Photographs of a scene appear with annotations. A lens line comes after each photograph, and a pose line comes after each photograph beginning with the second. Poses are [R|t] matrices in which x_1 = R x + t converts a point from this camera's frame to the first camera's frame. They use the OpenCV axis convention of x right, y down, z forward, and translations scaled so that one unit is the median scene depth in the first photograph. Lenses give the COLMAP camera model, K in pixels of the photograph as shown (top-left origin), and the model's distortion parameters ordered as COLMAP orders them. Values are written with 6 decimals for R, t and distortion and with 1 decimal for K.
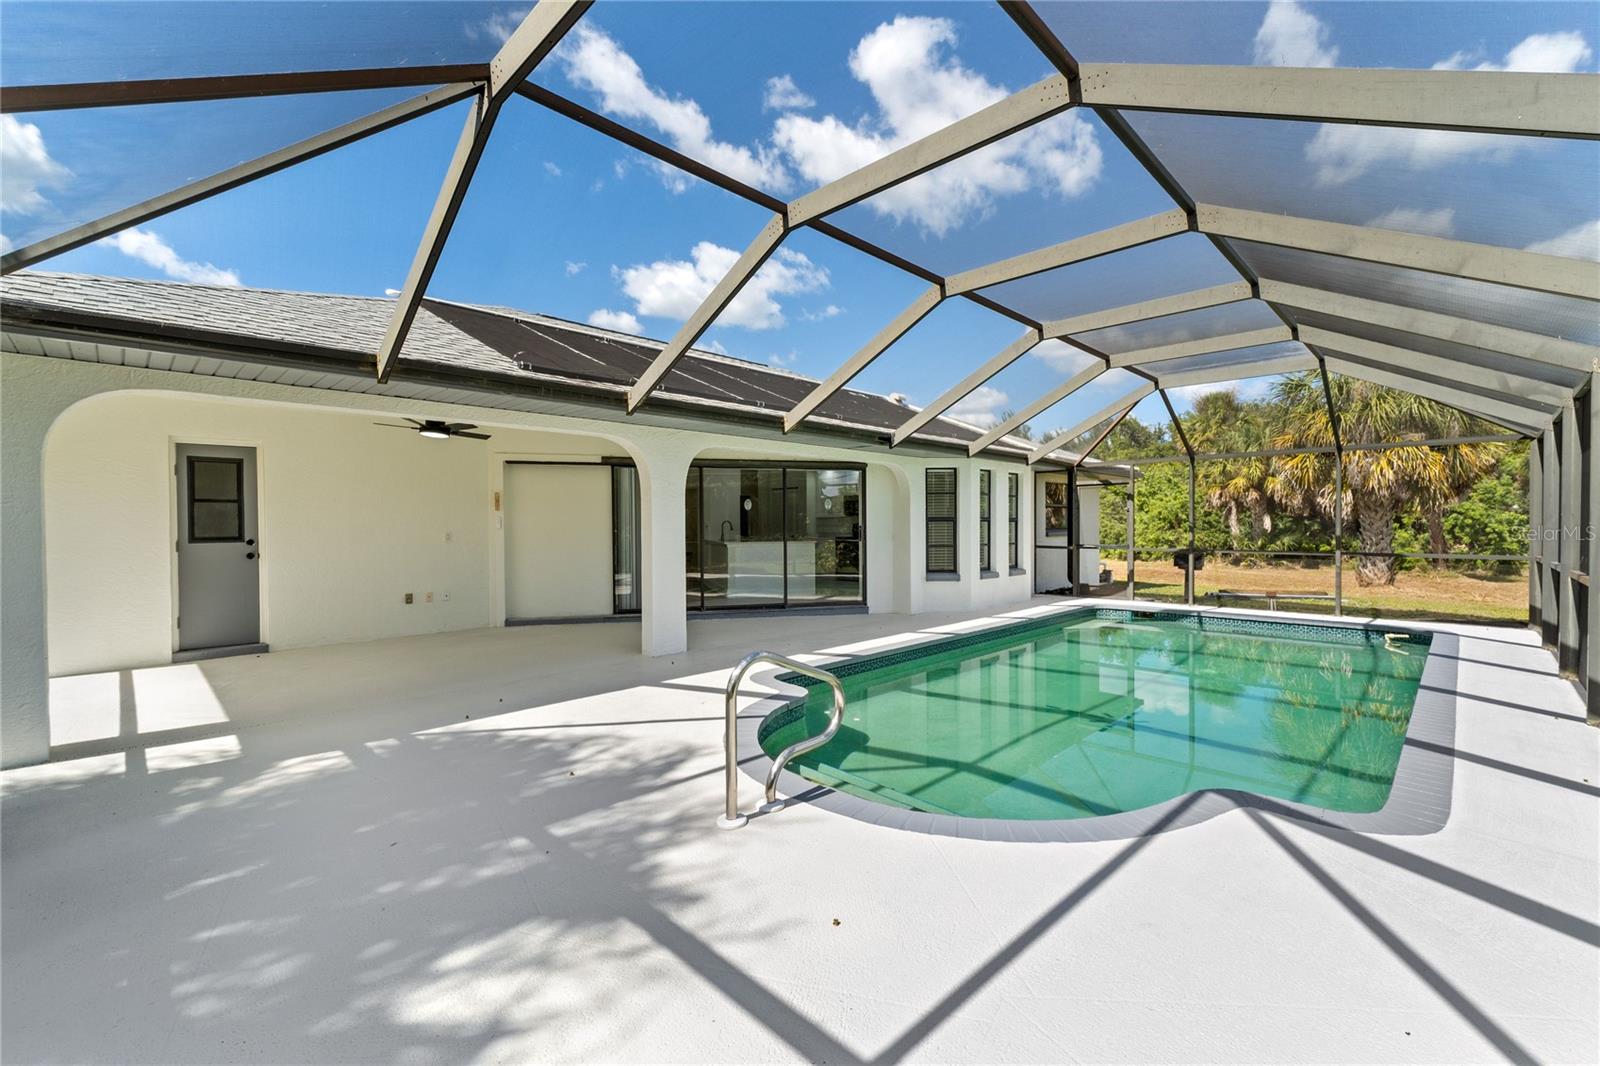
lens RADIAL K [[667.1, 0, 799.3], [0, 667.1, 534.2], [0, 0, 1]] dist [0.008858, -0.000793]
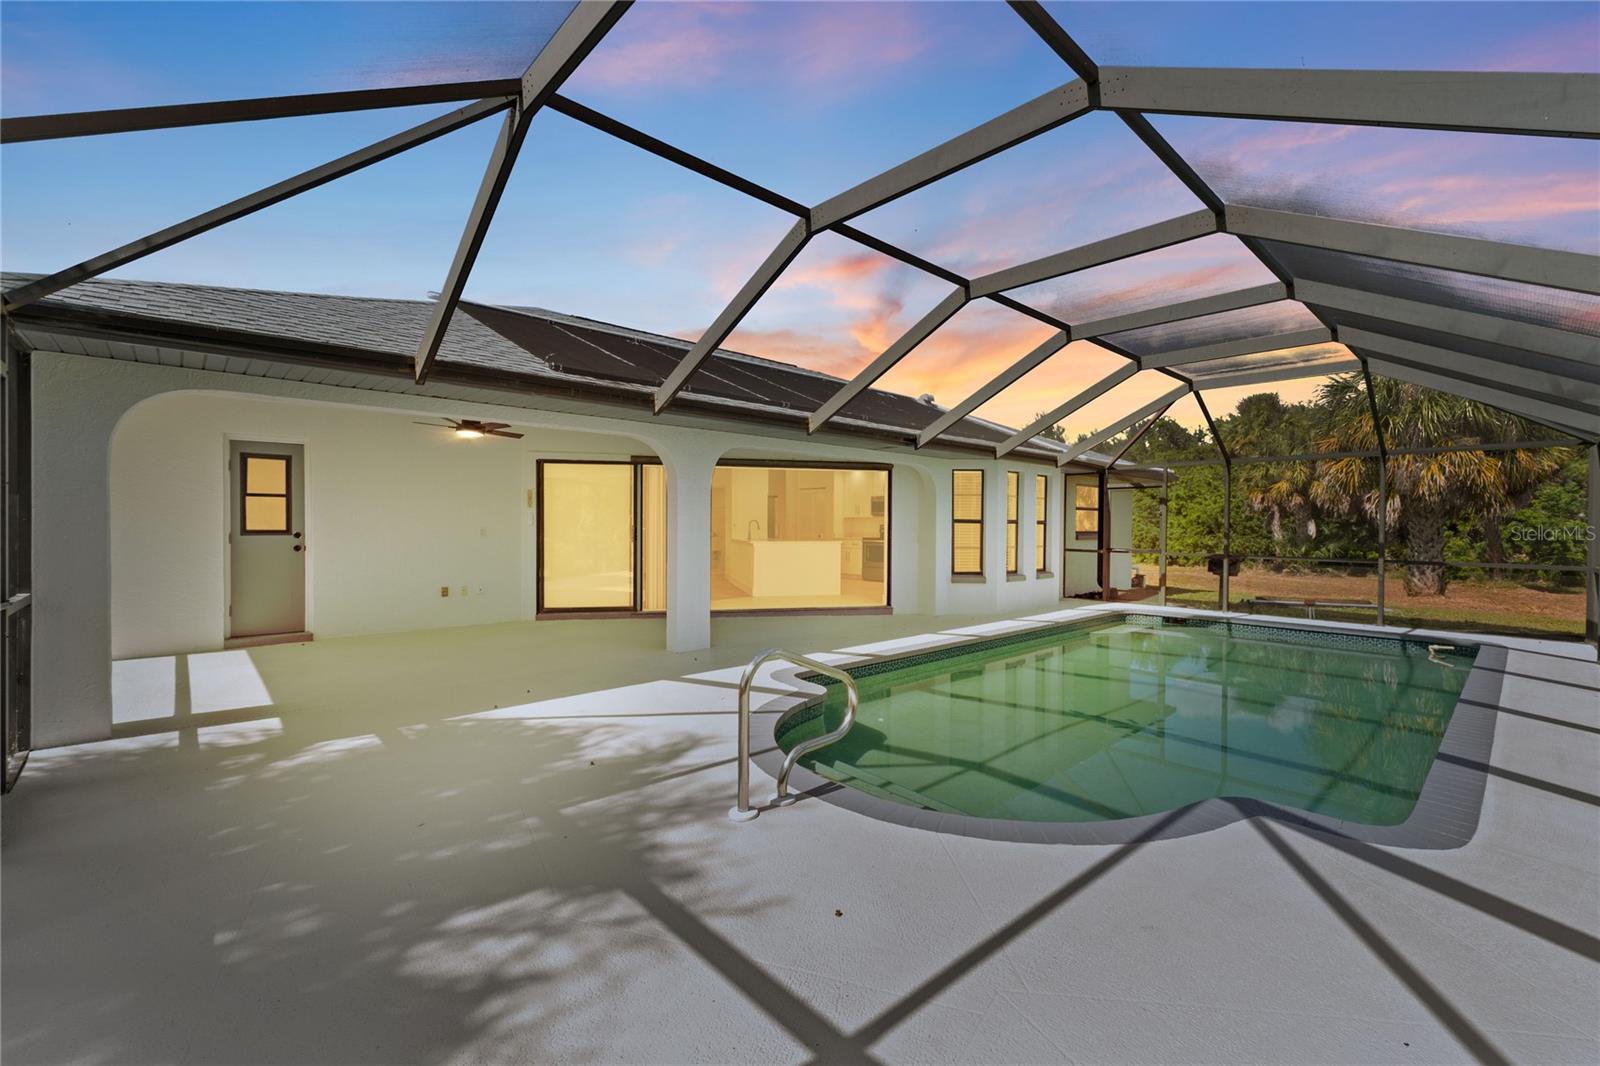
lens RADIAL K [[666.4, 0, 797.6], [0, 666.4, 534.5], [0, 0, 1]] dist [0.009056, -0.000002]
pose [[0.998877, 0.012847, -0.045611, 0.007523], [-0.012808, 0.999917, 0.001152, -0.000168], [0.045623, -0.000566, 0.998959, -0.006391]]
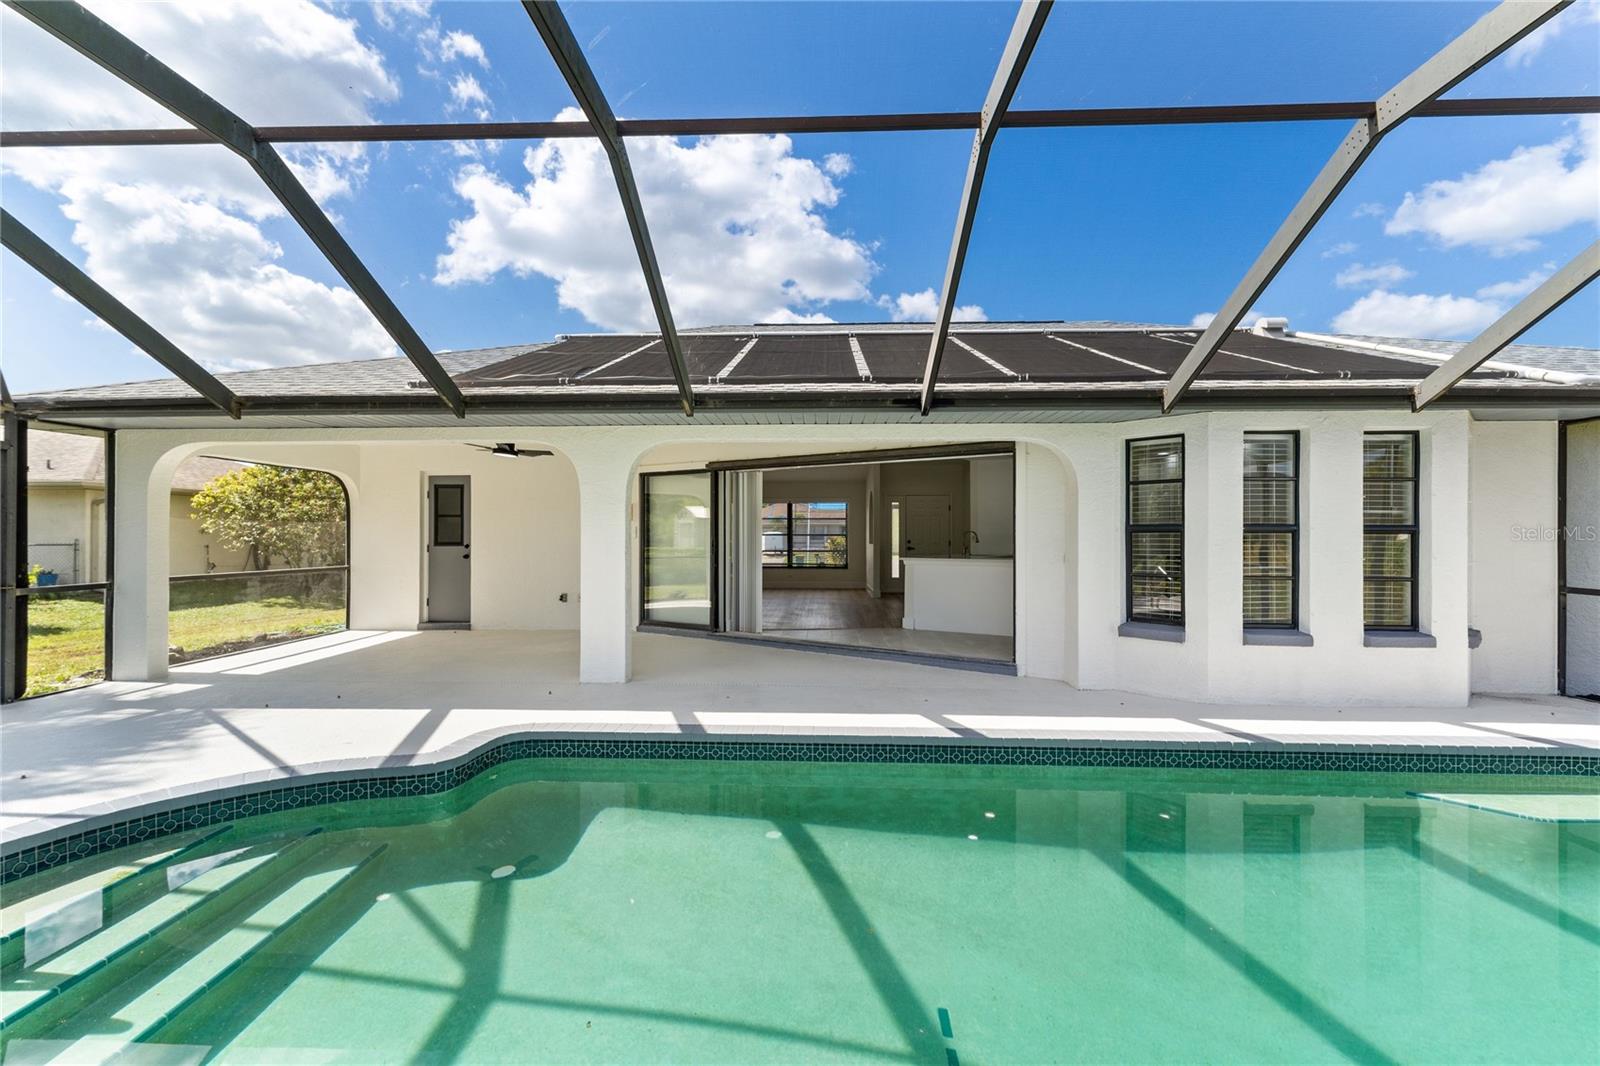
lens RADIAL K [[653.9, 0, 799.3], [0, 653.9, 495.6], [0, 0, 1]] dist [0.001760, 0.000063]
pose [[0.679409, -0.038161, -0.732767, 0.604072], [-0.014253, 0.997772, -0.065177, -0.013398], [0.733622, 0.054726, 0.677351, 0.593252]]
